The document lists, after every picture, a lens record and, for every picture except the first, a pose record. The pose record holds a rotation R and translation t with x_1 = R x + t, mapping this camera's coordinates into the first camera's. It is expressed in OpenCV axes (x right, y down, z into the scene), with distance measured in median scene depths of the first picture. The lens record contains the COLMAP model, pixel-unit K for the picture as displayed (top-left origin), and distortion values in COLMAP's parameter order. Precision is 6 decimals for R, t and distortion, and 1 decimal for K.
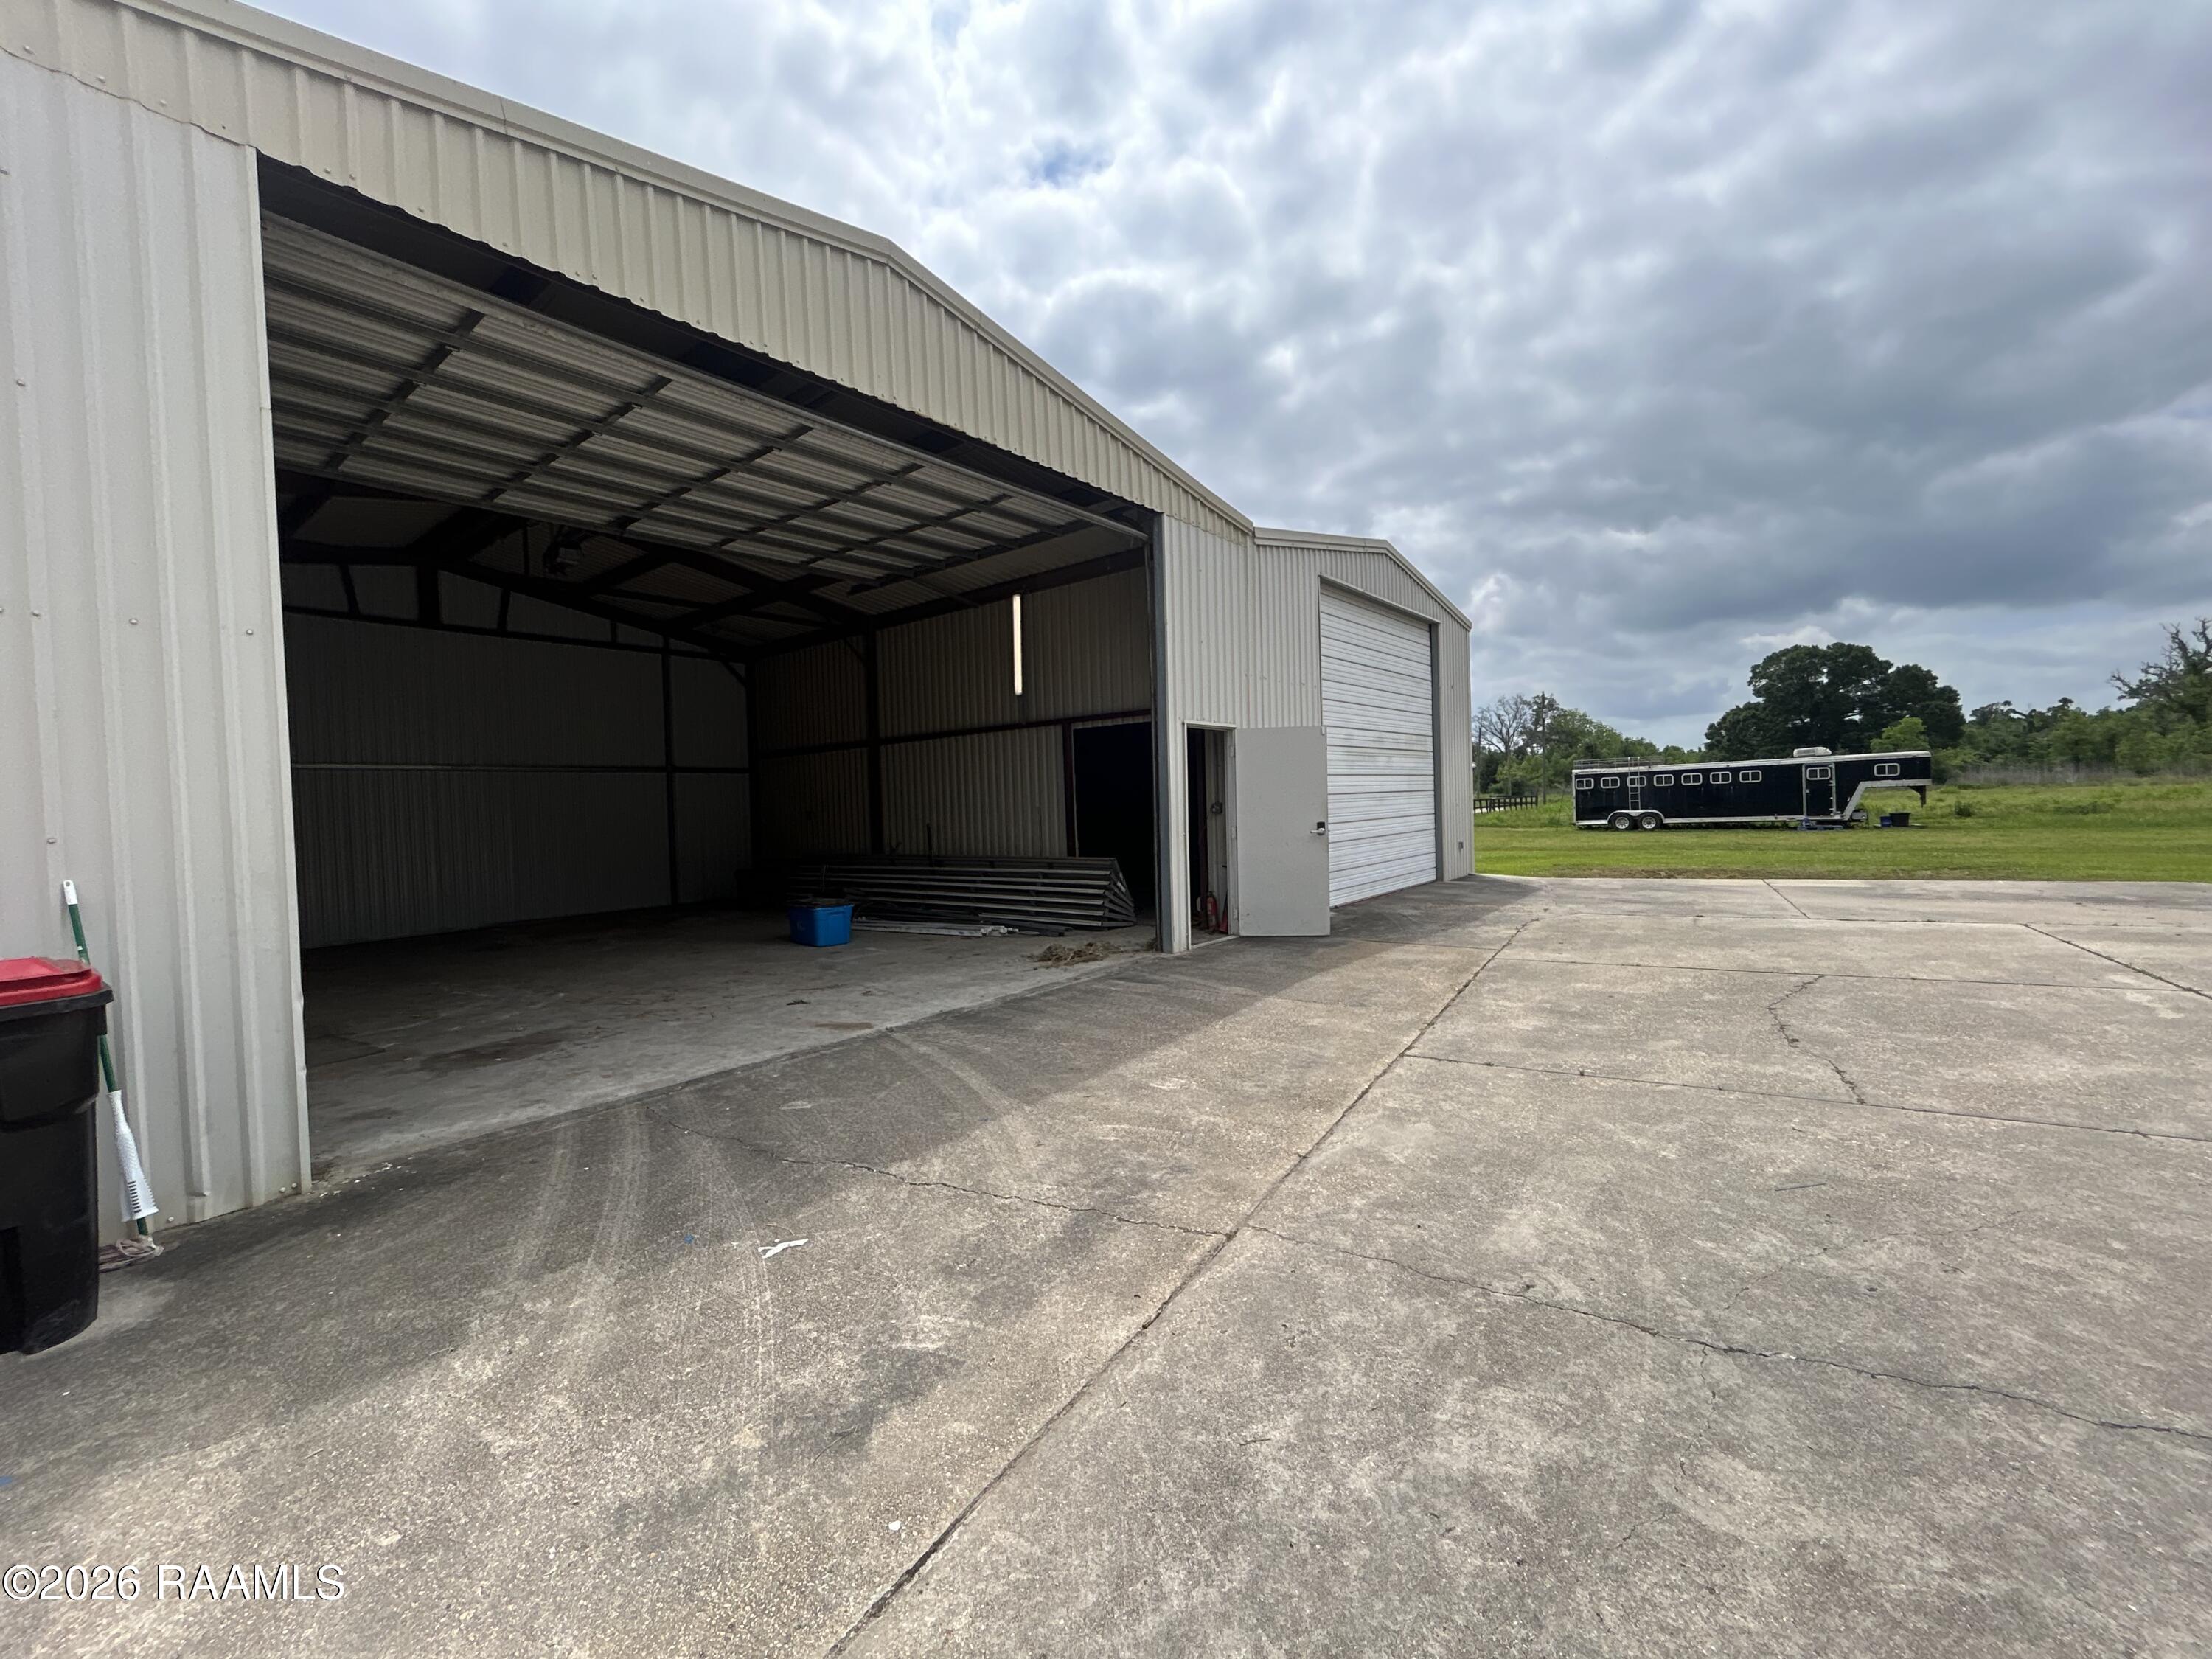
lens RADIAL K [[904.5, 0, 1100.4], [0, 904.5, 826.7], [0, 0, 1]] dist [-0.000605, 0.000766]
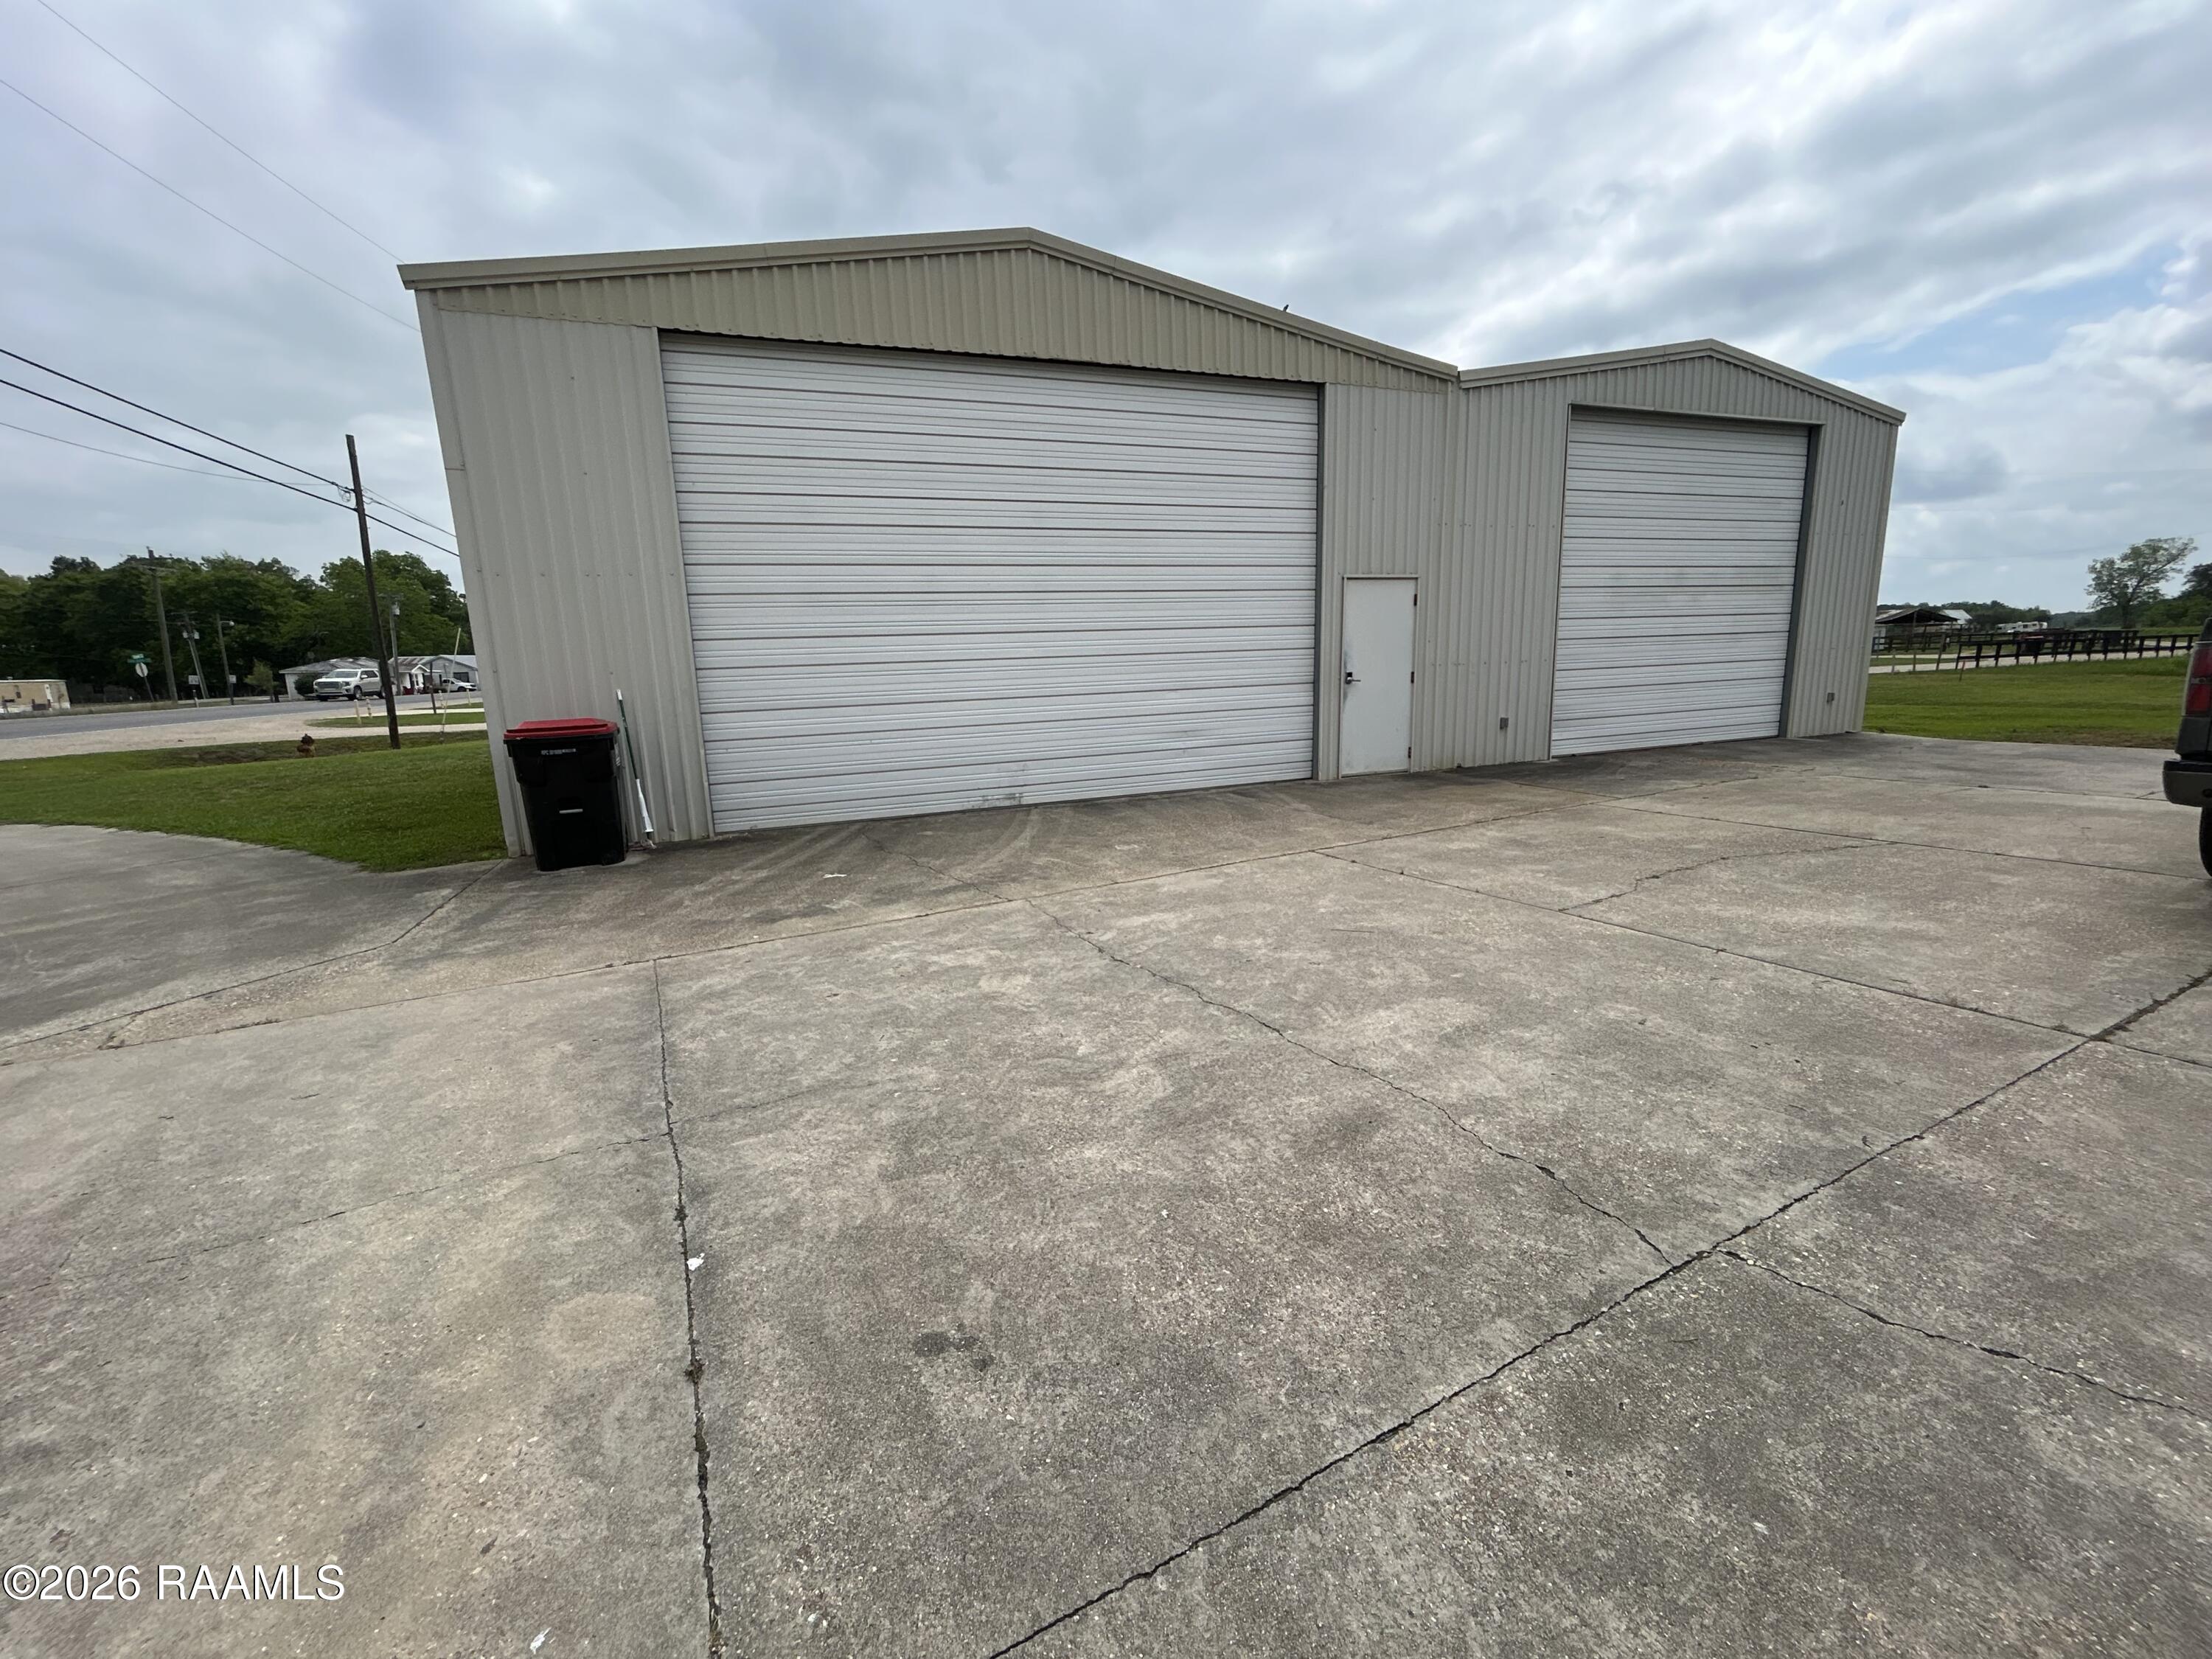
lens RADIAL K [[904.5, 0, 1100.4], [0, 904.5, 826.7], [0, 0, 1]] dist [-0.000605, 0.000766]
pose [[0.860808, 0.098820, -0.499244, 1.161834], [-0.009839, 0.984016, 0.177811, -0.018960], [0.508835, -0.148149, 0.848021, -0.416684]]
